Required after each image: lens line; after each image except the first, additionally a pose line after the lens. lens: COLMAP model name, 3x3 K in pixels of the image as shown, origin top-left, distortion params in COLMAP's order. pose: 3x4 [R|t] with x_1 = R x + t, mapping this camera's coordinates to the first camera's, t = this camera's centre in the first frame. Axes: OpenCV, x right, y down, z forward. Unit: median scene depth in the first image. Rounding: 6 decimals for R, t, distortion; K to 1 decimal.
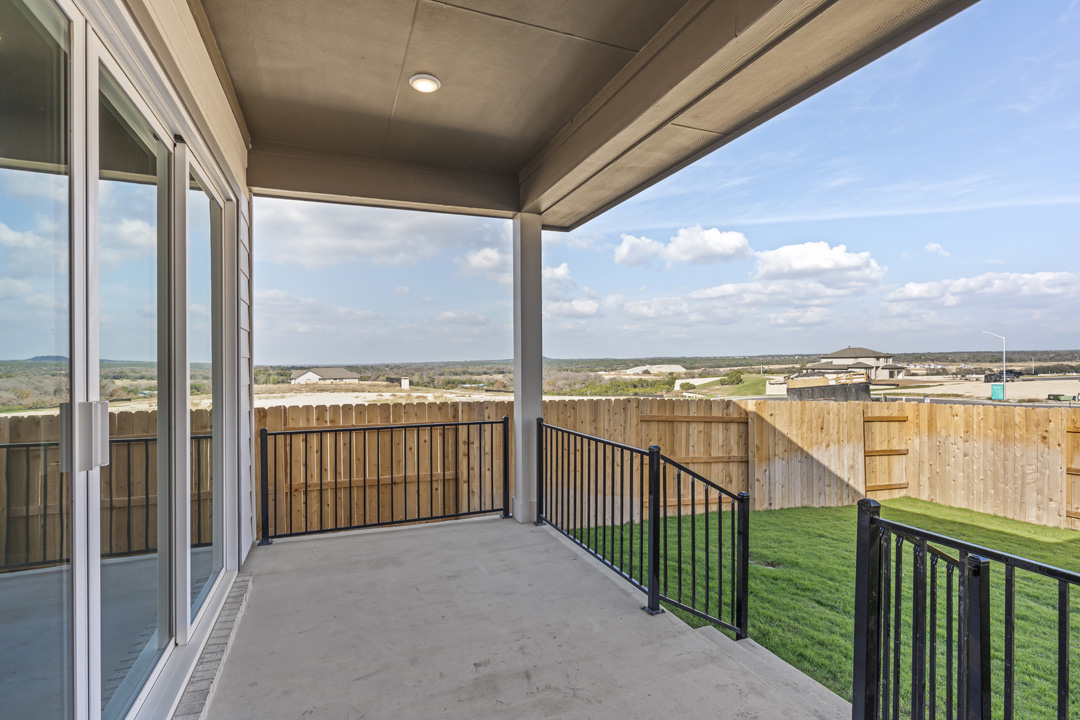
lens RADIAL K [[501.8, 0, 537.1], [0, 501.8, 363.6], [0, 0, 1]] dist [-0.001709, -0.000030]
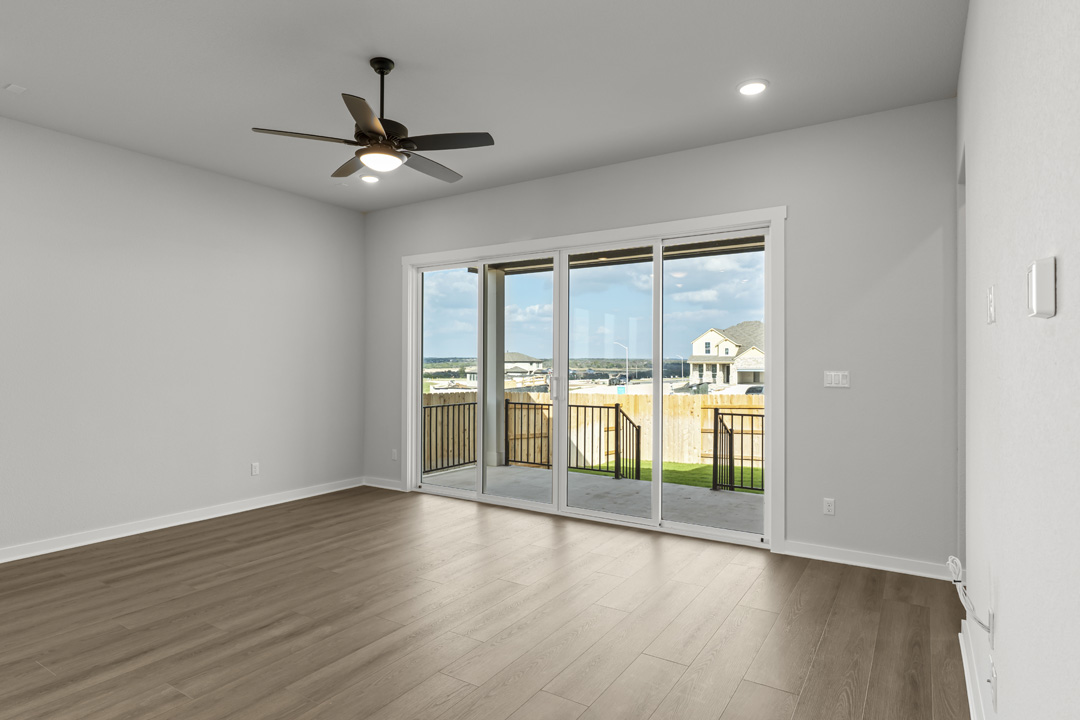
lens RADIAL K [[602.8, 0, 536.5], [0, 602.8, 361.1], [0, 0, 1]] dist [0.001502, 0.000945]
pose [[0.812103, 0.017441, 0.583253, -0.143932], [-0.012567, 0.999844, -0.012401, 0.001534], [-0.583379, 0.002741, 0.812196, -0.083362]]
